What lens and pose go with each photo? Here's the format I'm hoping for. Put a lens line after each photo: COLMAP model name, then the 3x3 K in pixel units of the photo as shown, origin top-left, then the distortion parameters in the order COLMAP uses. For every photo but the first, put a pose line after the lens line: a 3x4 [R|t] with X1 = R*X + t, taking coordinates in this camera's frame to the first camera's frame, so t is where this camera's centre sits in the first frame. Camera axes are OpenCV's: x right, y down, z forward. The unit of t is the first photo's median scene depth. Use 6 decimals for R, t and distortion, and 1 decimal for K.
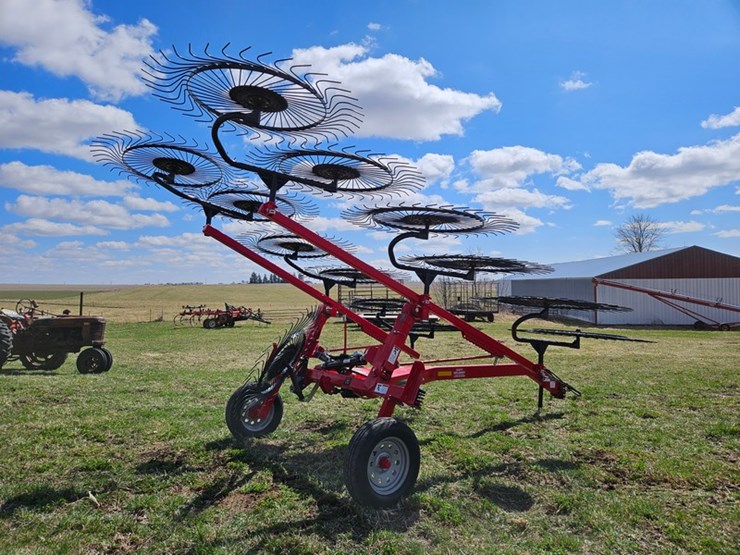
lens RADIAL K [[487.7, 0, 378.2], [0, 487.7, 314.4], [0, 0, 1]] dist [0.075930, -0.056281]
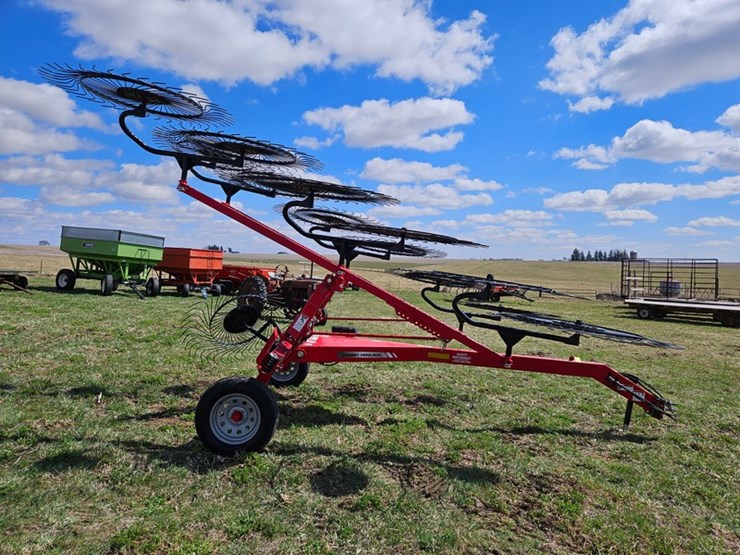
lens RADIAL K [[487.7, 0, 366.2], [0, 487.7, 295.3], [0, 0, 1]] dist [0.075930, -0.056281]
pose [[0.805829, 0.068966, -0.588118, 0.621209], [-0.062367, 0.997555, 0.031525, -0.013252], [0.588854, 0.011275, 0.808161, 0.197630]]
